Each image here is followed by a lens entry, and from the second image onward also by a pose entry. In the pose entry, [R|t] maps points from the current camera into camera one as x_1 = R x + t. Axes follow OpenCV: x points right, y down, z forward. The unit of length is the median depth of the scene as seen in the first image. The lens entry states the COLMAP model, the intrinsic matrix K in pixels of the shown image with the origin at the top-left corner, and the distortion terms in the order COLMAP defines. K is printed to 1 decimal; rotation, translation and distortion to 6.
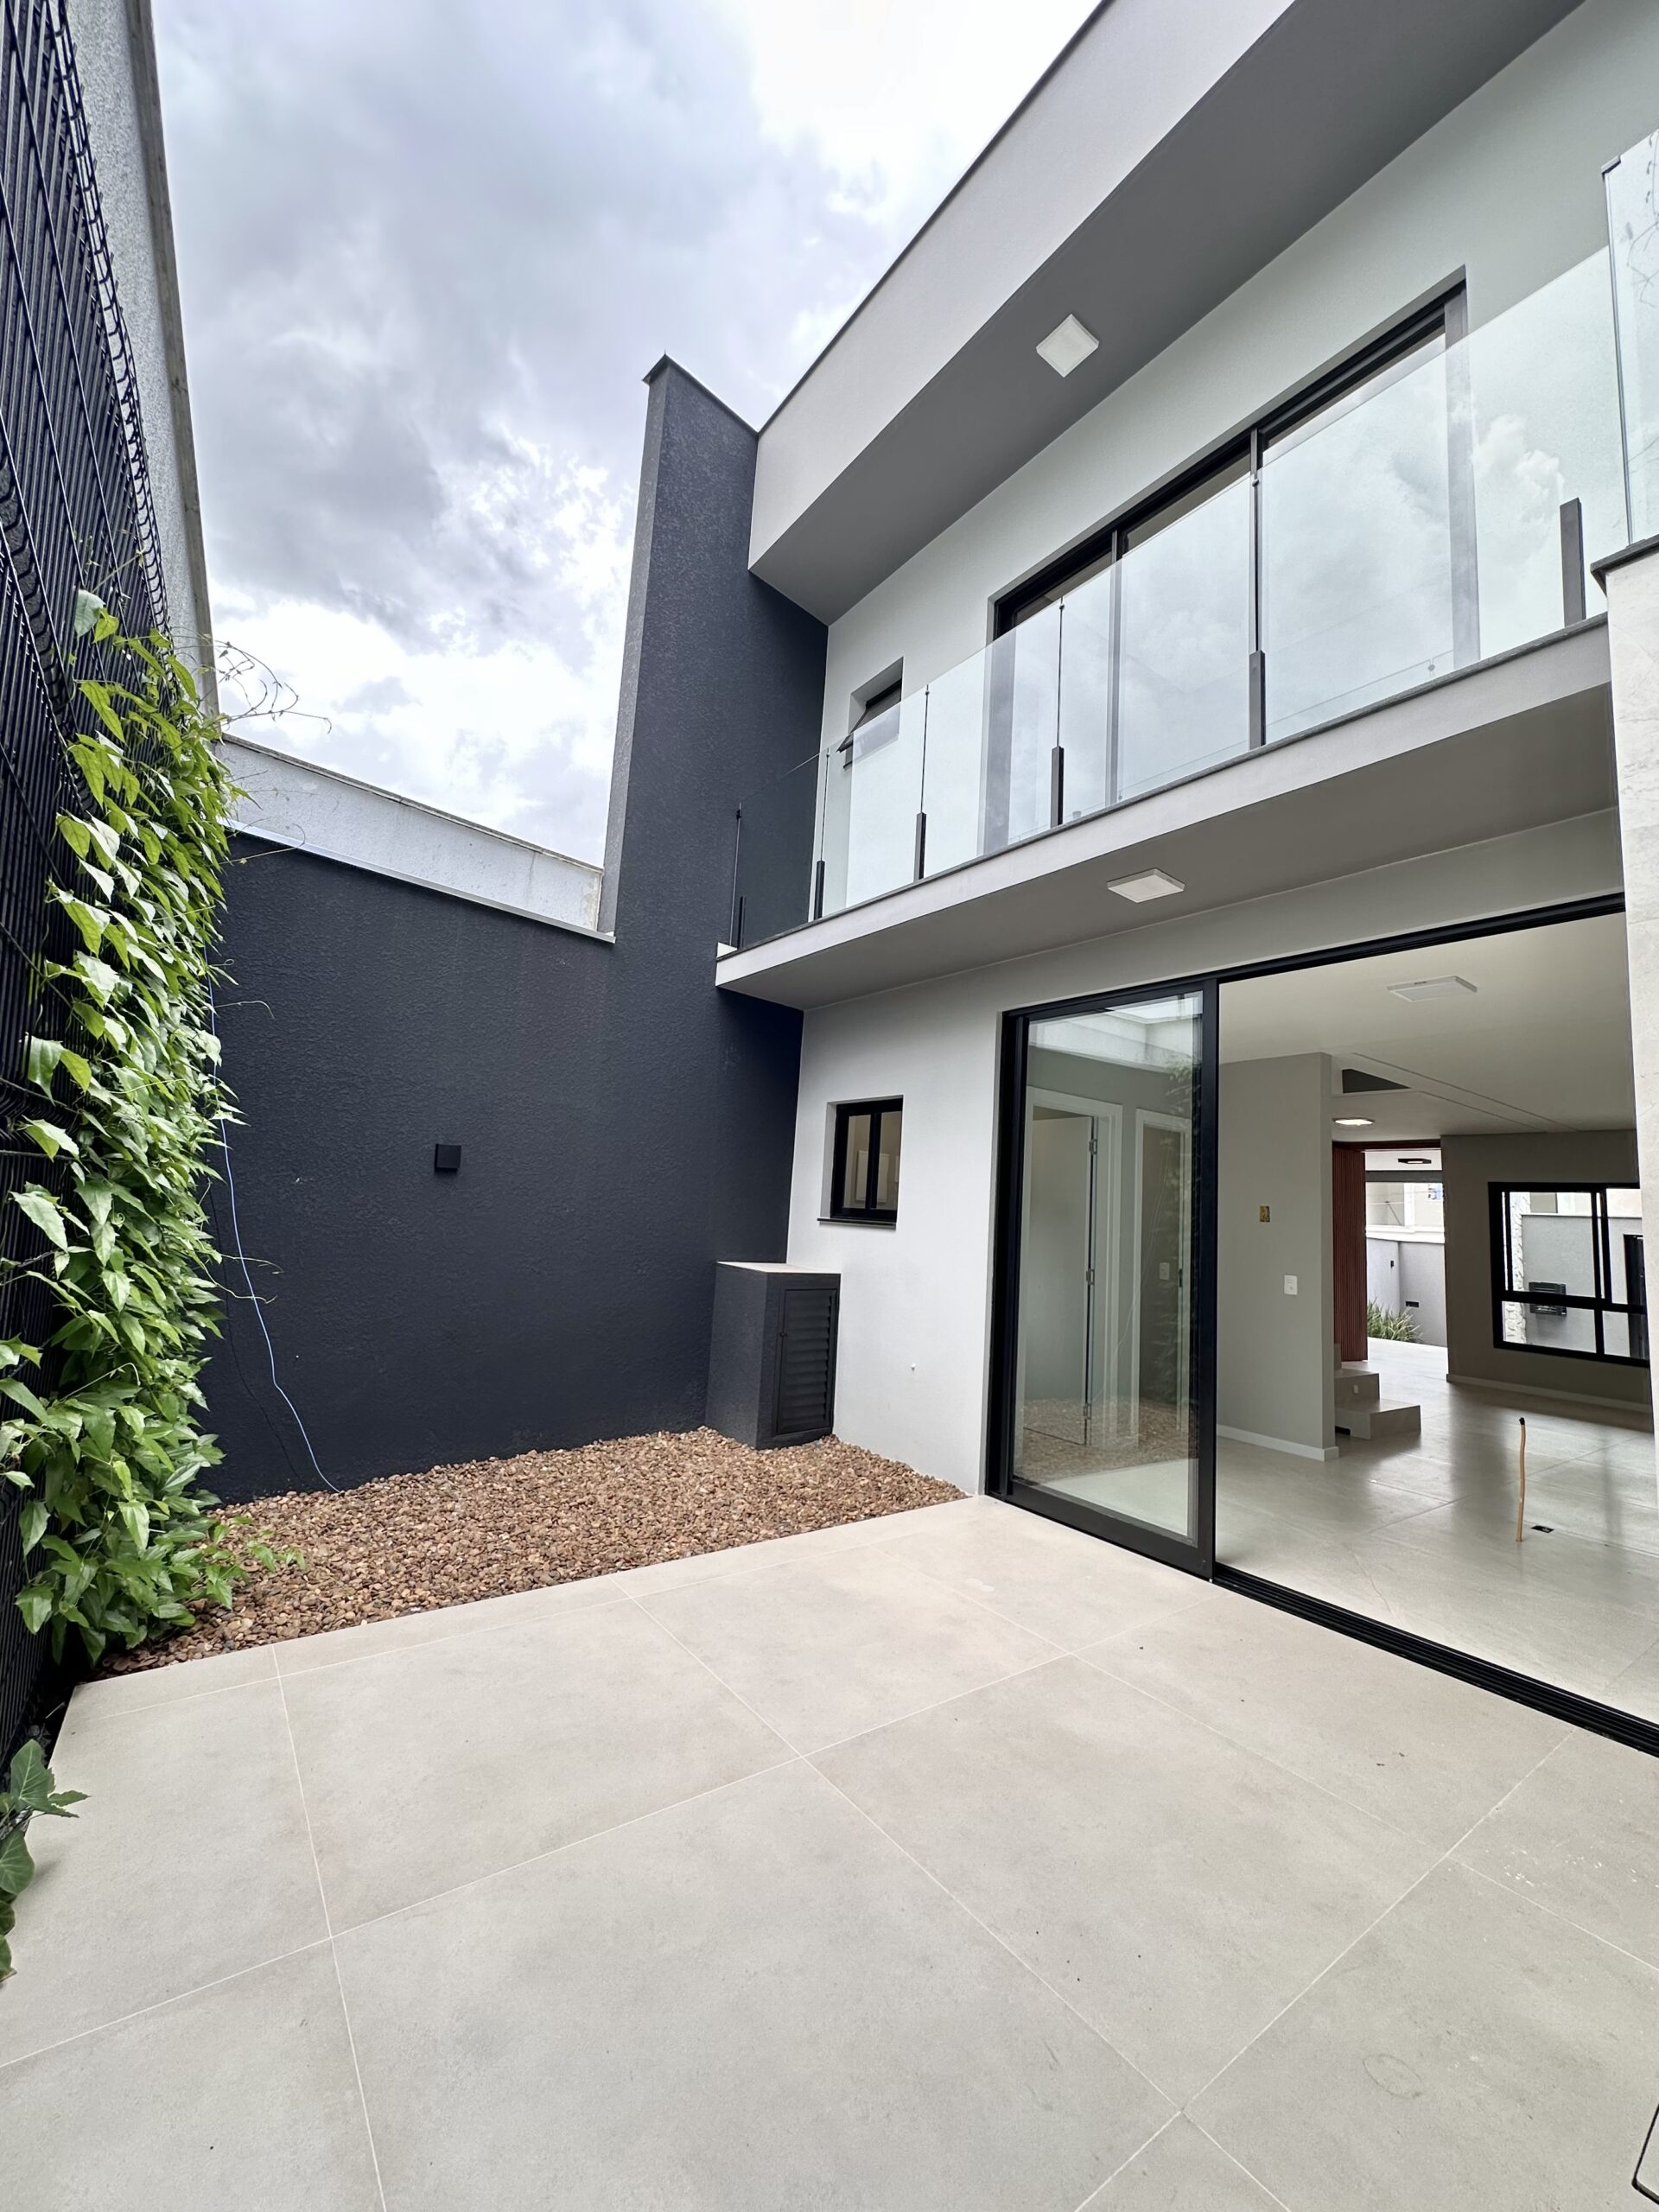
lens RADIAL K [[881.6, 0, 833.0], [0, 881.6, 1106.6], [0, 0, 1]] dist [-0.000271, 0.000116]
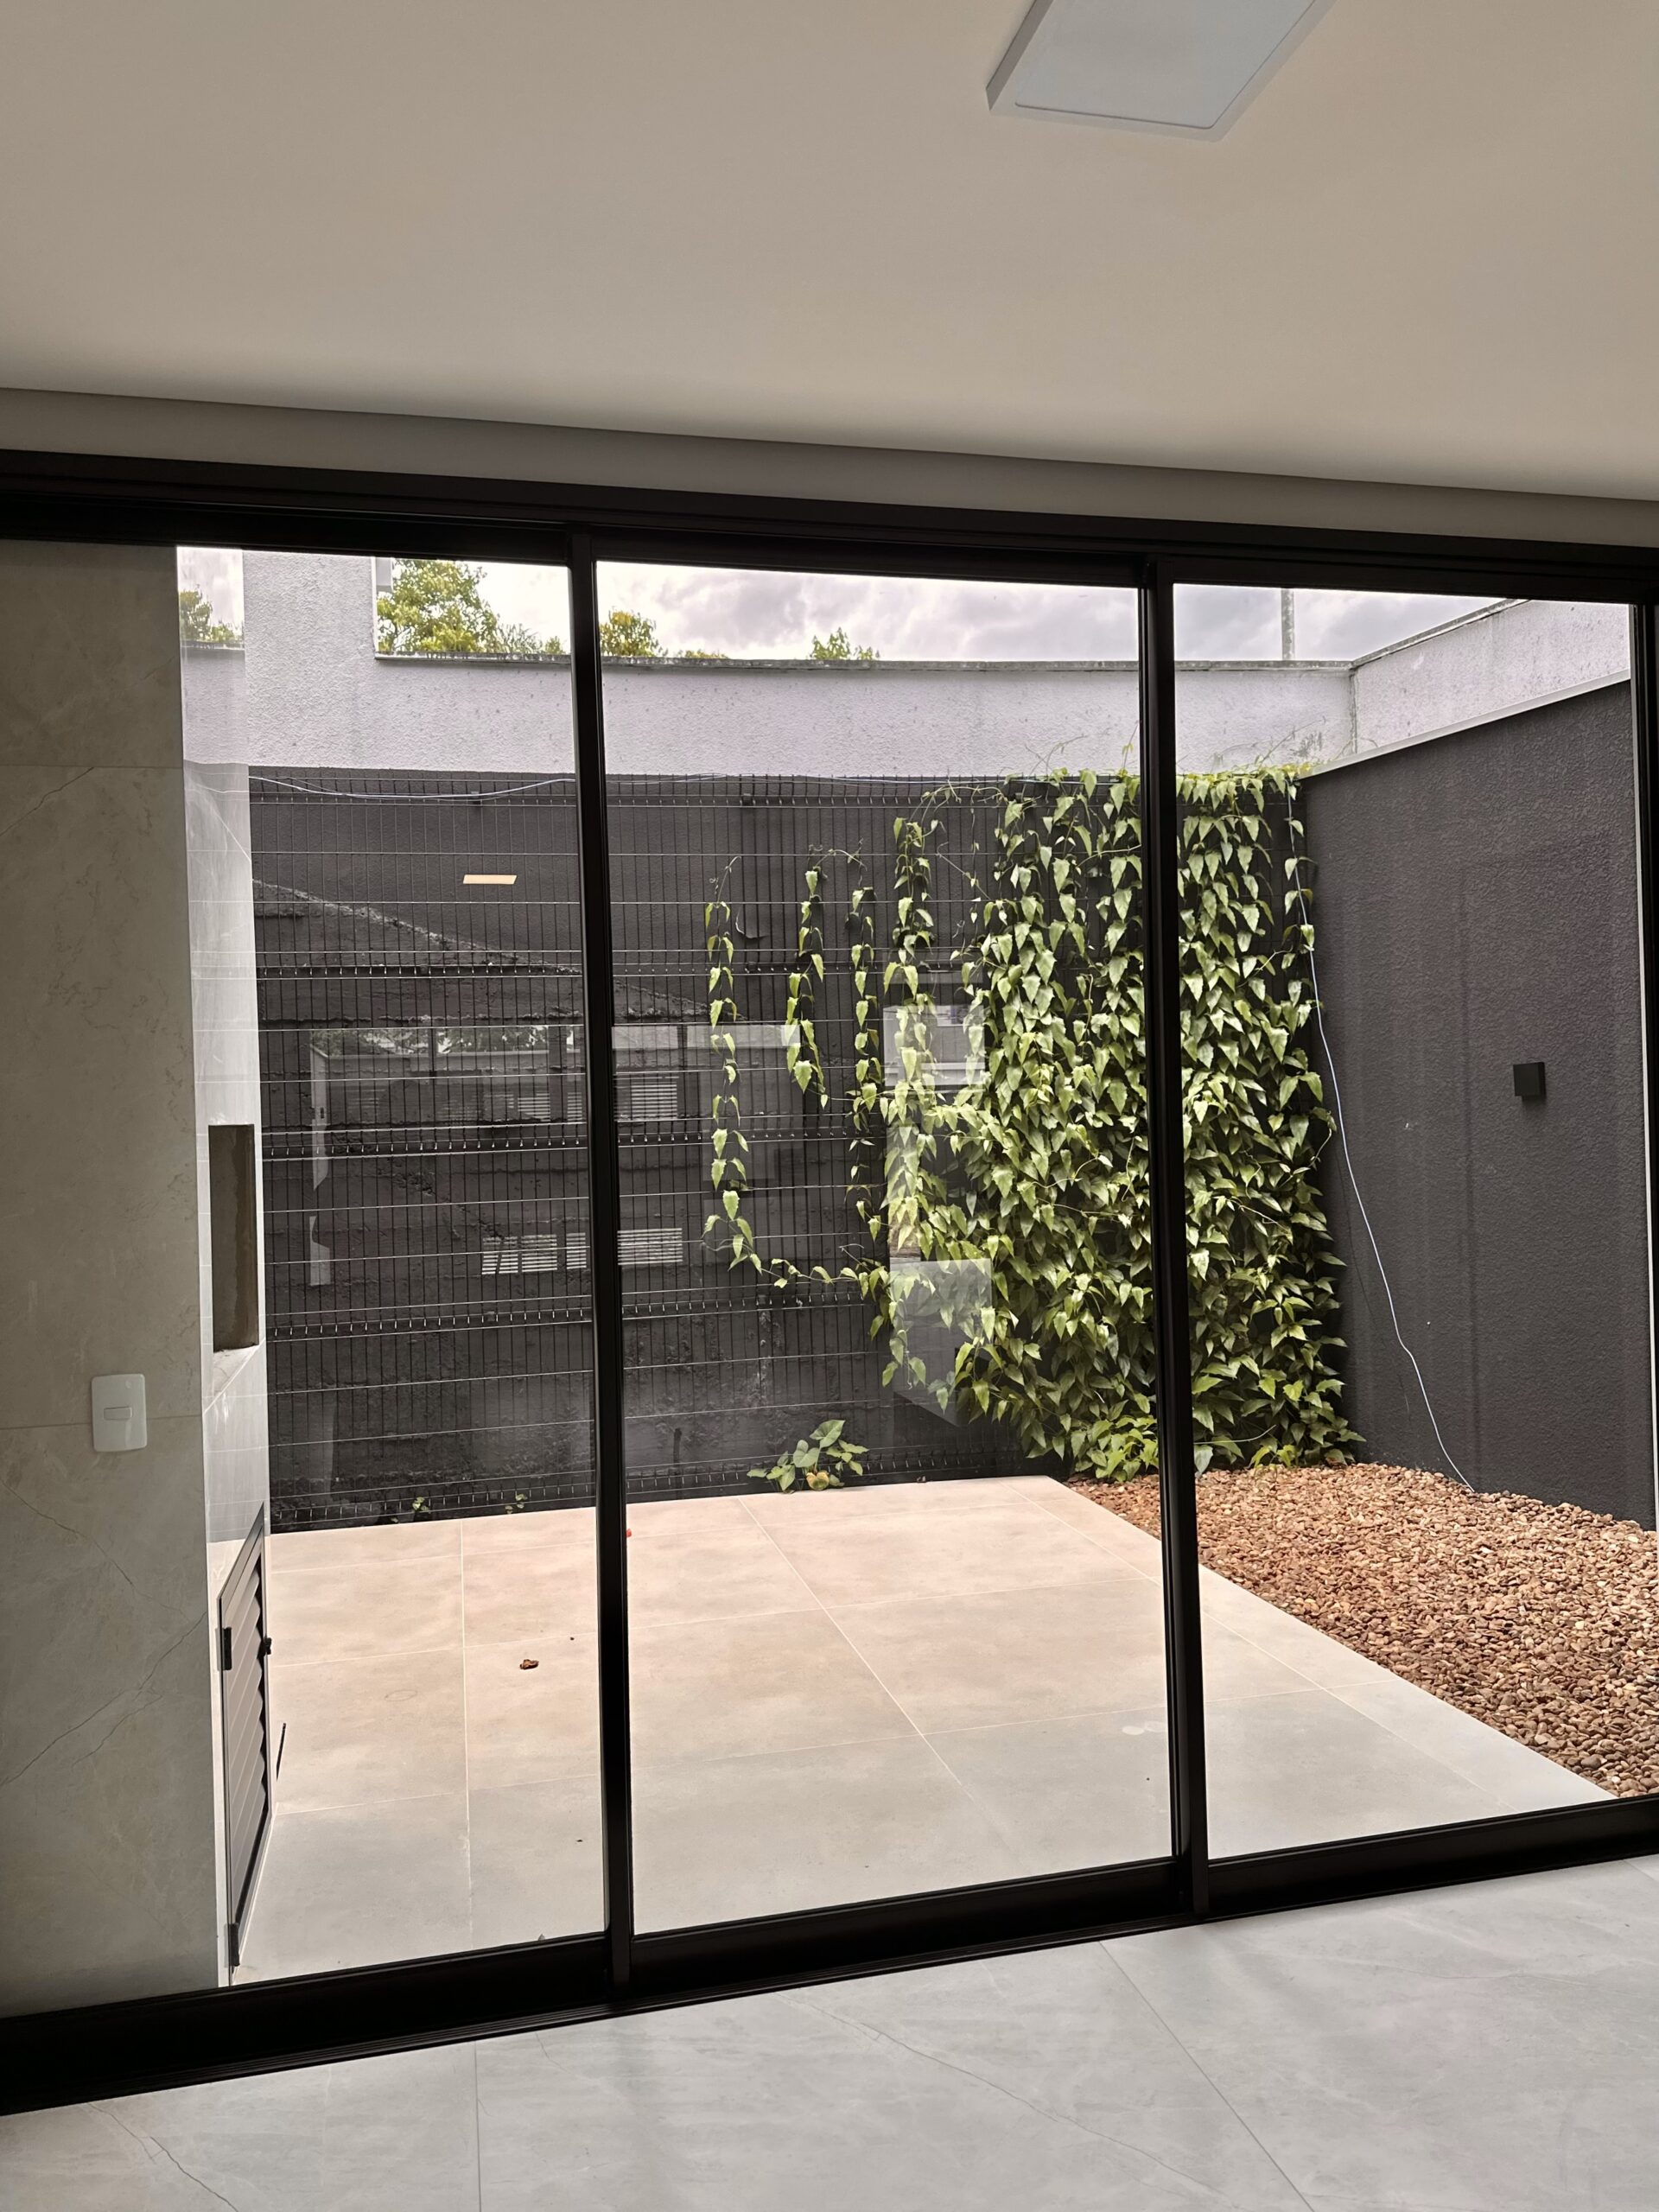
lens RADIAL K [[1553.6, 0, 811.0], [0, 1553.6, 1122.8], [0, 0, 1]] dist [0.072063, -0.082022]
pose [[-0.385899, -0.040391, -0.921657, 1.643495], [0.109732, 0.989939, -0.089328, 0.235887], [0.915992, -0.135607, -0.377584, 1.585510]]
